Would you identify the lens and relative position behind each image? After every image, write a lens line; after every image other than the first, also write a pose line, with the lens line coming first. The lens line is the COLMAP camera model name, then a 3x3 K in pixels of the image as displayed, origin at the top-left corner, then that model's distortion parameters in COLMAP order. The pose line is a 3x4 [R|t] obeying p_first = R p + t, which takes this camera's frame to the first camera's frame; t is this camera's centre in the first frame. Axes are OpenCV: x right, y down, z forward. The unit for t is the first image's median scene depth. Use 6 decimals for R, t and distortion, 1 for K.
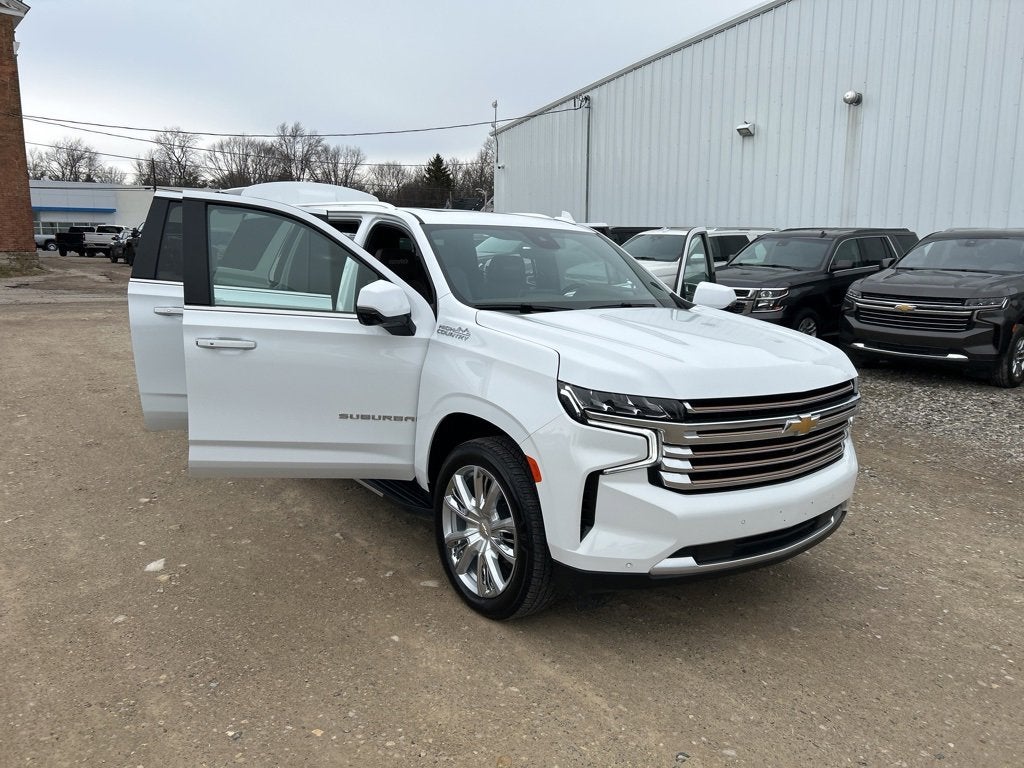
lens RADIAL K [[771.3, 0, 514.2], [0, 771.3, 379.2], [0, 0, 1]] dist [0.039272, -0.028897]
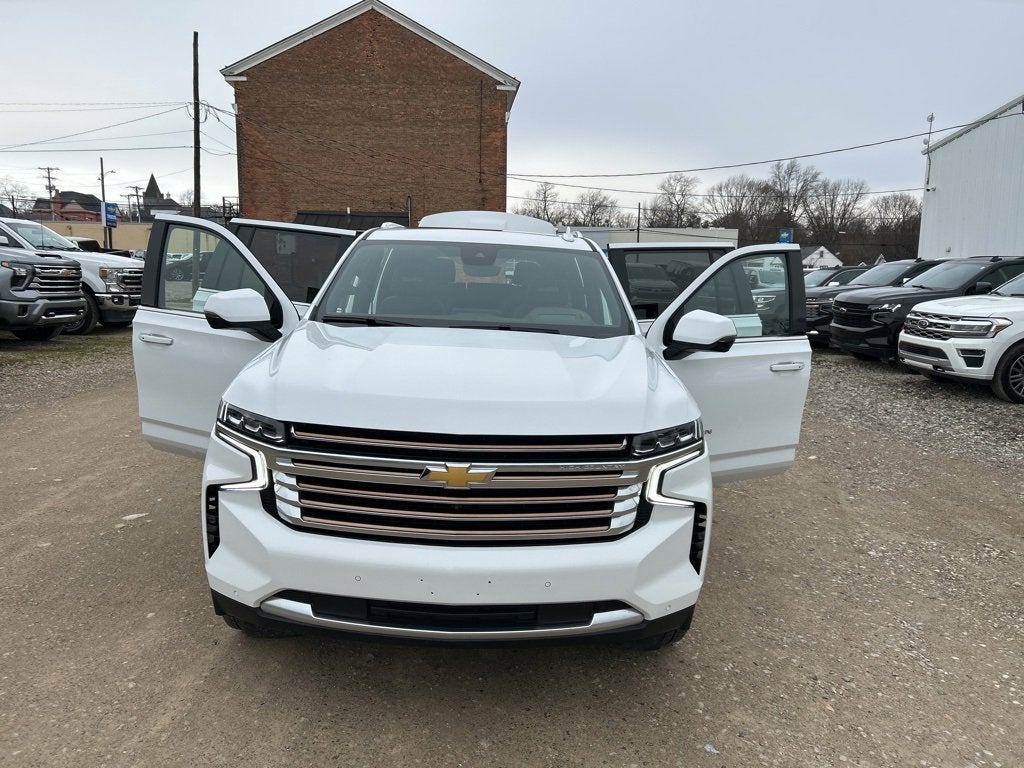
lens RADIAL K [[771.3, 0, 514.2], [0, 771.3, 379.2], [0, 0, 1]] dist [0.039272, -0.028897]
pose [[0.811552, 0.085422, -0.578002, 0.648602], [-0.113046, 0.993519, -0.011893, -0.027613], [0.573240, 0.074993, 0.815948, 0.288356]]
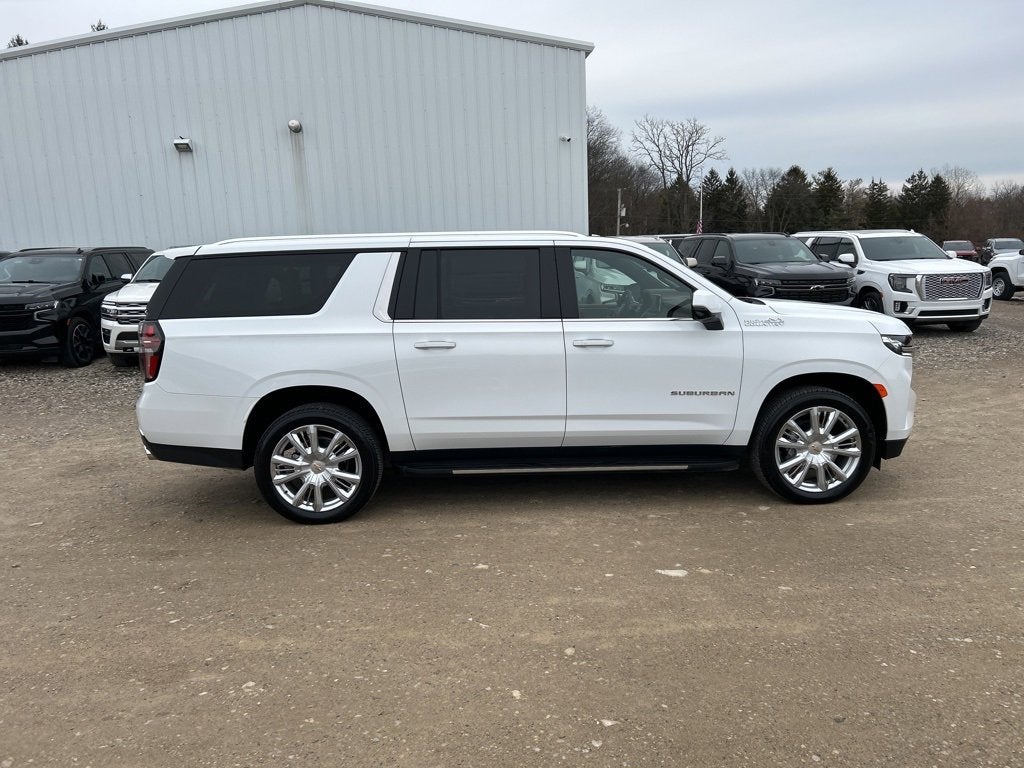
lens RADIAL K [[771.3, 0, 514.2], [0, 771.3, 379.2], [0, 0, 1]] dist [0.039272, -0.028897]
pose [[0.561813, -0.177388, 0.808022, -1.262259], [0.188278, 0.978525, 0.083911, -0.138701], [-0.805554, 0.104990, 0.583146, 0.470328]]
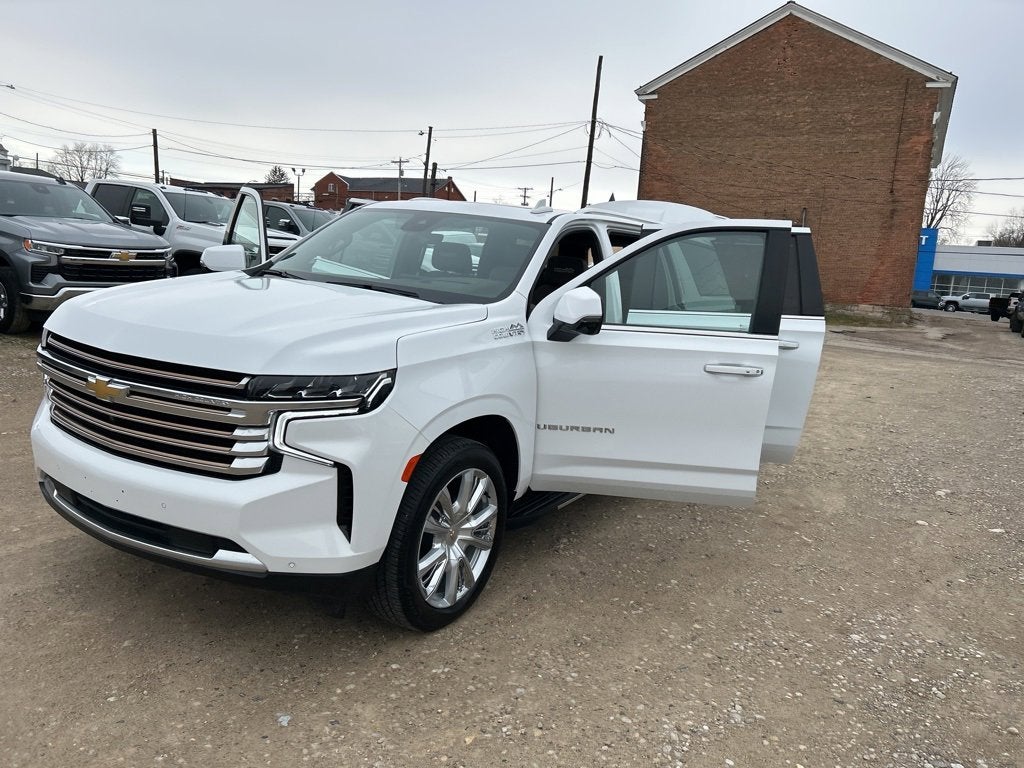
lens RADIAL K [[771.3, 0, 514.2], [0, 771.3, 379.2], [0, 0, 1]] dist [0.039272, -0.028897]
pose [[0.391367, 0.150010, -0.907926, 1.008956], [-0.230868, 0.971076, 0.060927, -0.083836], [0.890804, 0.185767, 0.414679, 0.784522]]
